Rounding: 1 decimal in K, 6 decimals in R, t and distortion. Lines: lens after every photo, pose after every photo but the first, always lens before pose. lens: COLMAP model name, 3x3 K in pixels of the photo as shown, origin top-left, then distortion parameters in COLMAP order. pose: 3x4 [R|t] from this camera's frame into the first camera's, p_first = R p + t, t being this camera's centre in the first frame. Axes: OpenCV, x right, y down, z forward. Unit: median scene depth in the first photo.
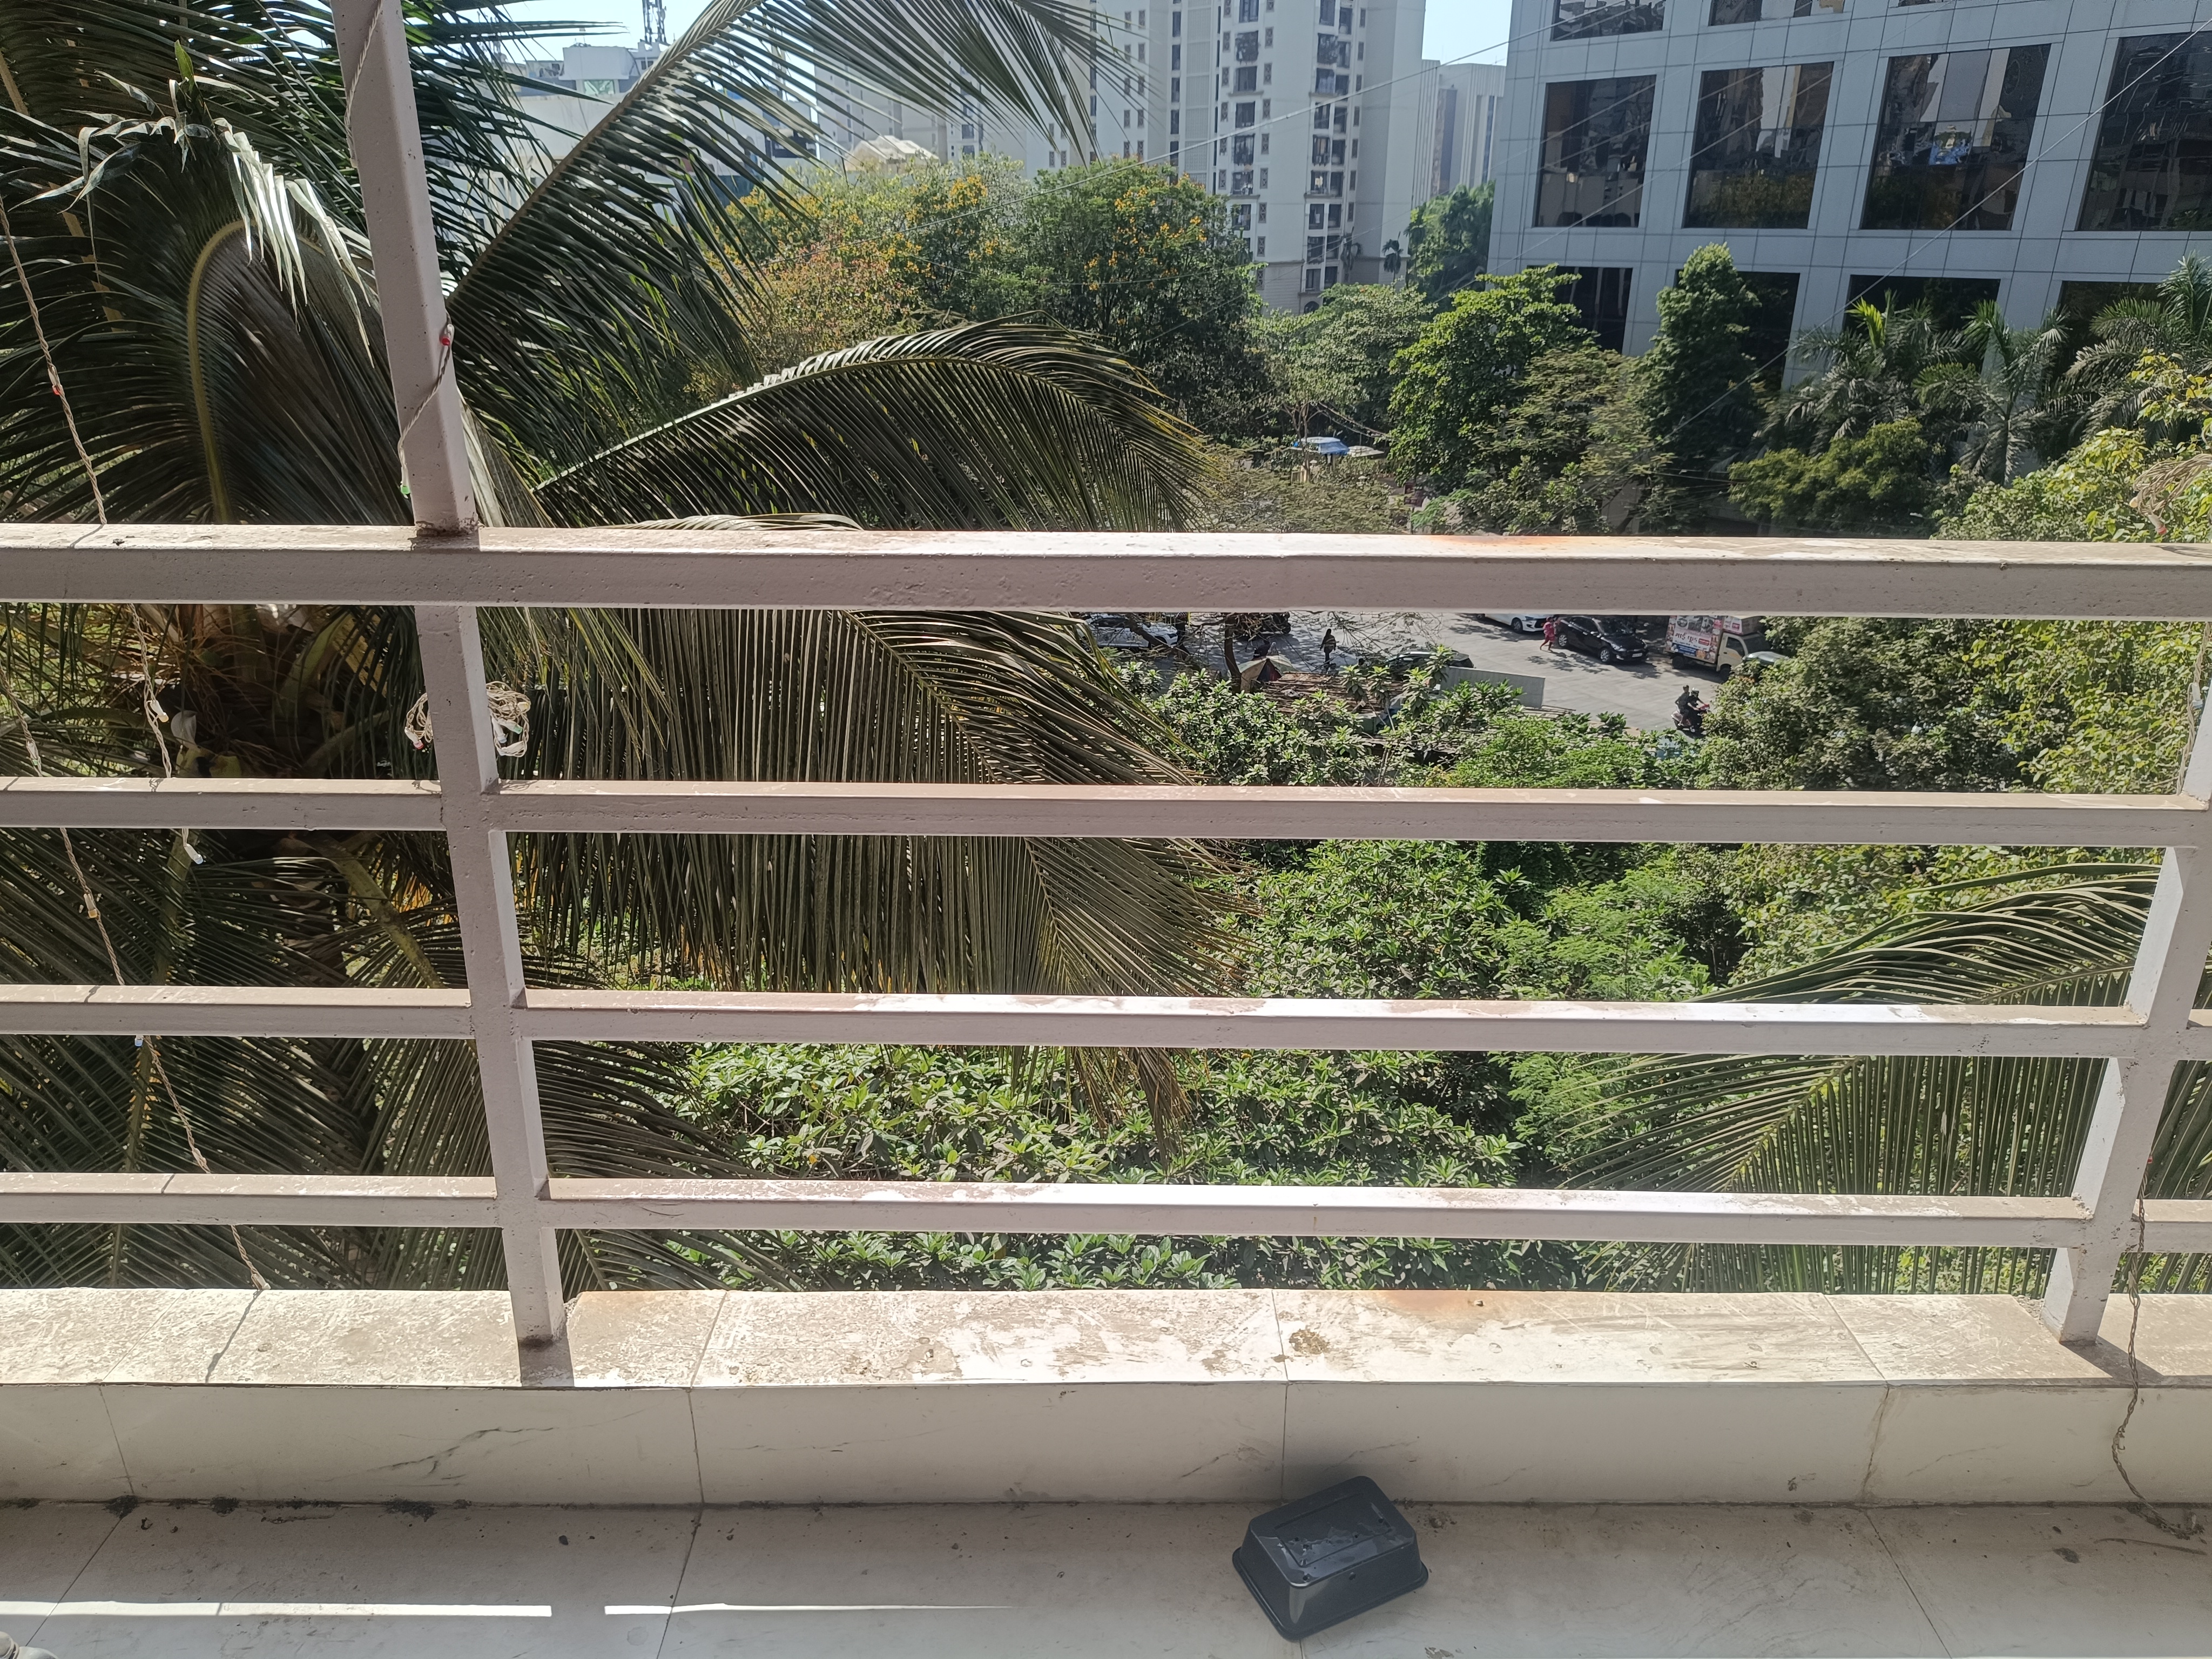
lens RADIAL K [[1550.9, 0, 1122.2], [0, 1550.9, 826.9], [0, 0, 1]] dist [0.045230, -0.049259]
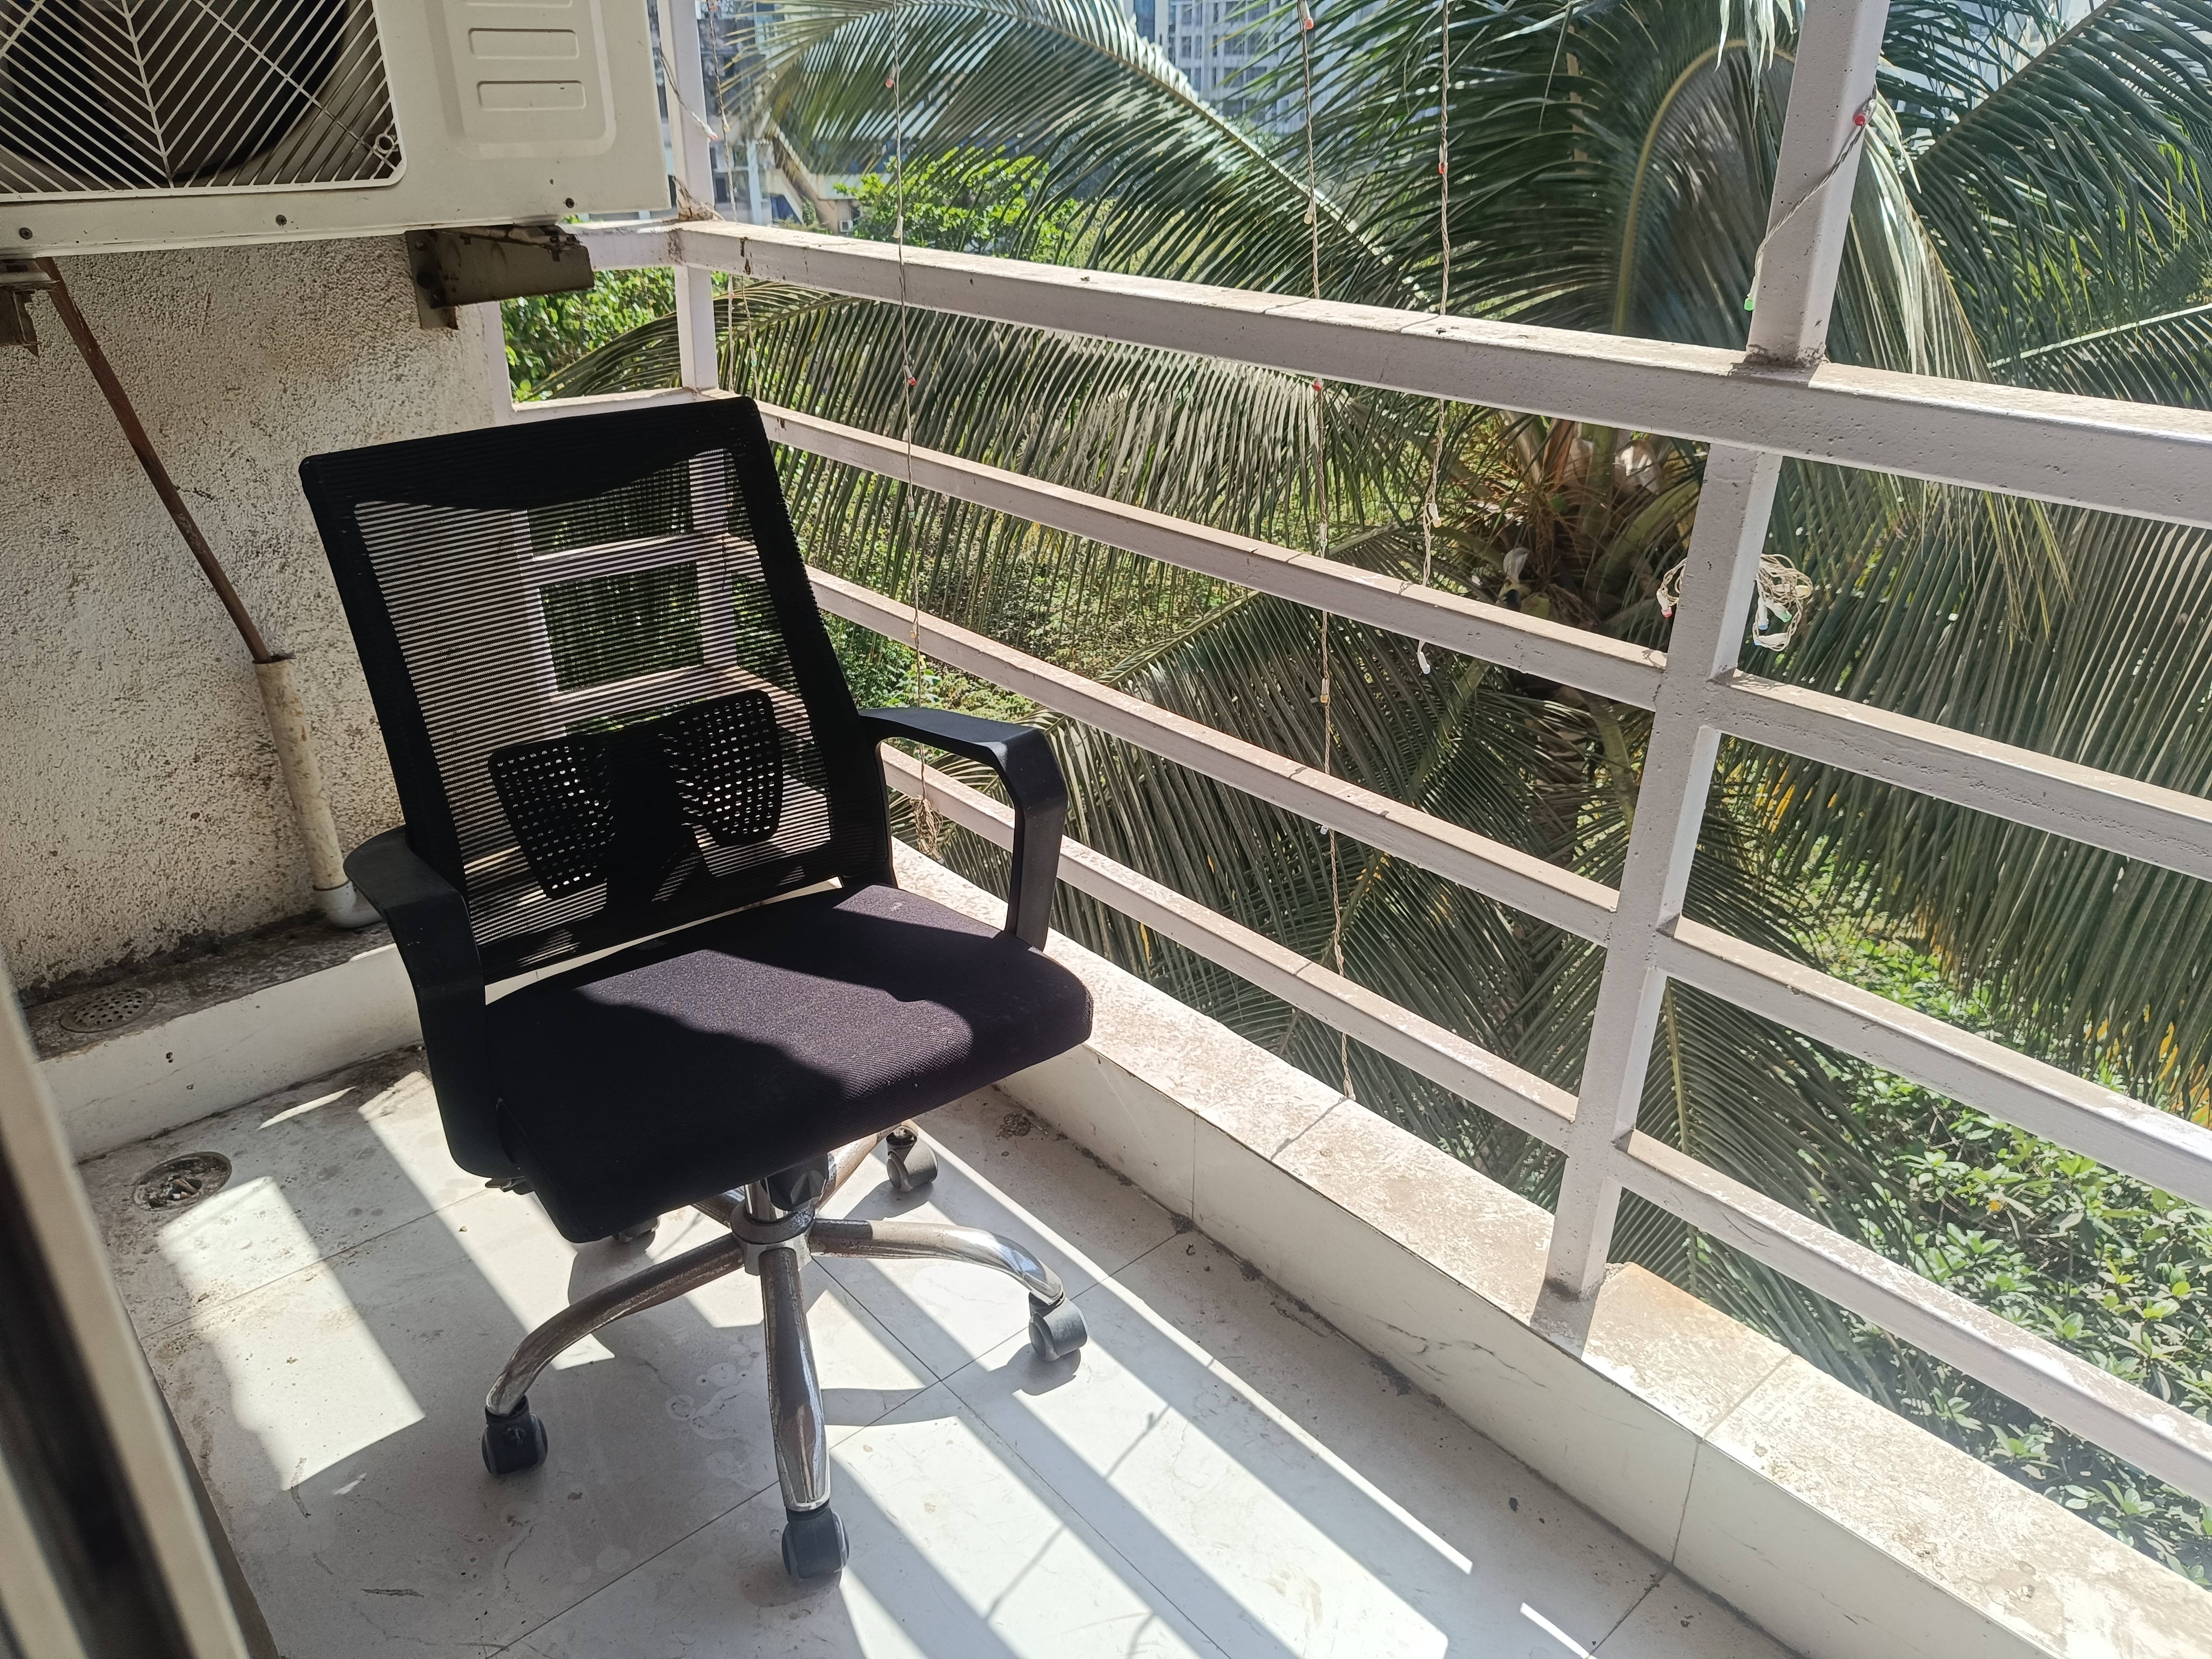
lens RADIAL K [[1483.5, 0, 1097.9], [0, 1483.5, 824.4], [0, 0, 1]] dist [0.008098, -0.015865]
pose [[0.640193, 0.320798, -0.698027, -0.031662], [-0.272302, 0.944400, 0.184284, -0.004921], [0.718334, 0.072096, 0.691952, 0.172062]]
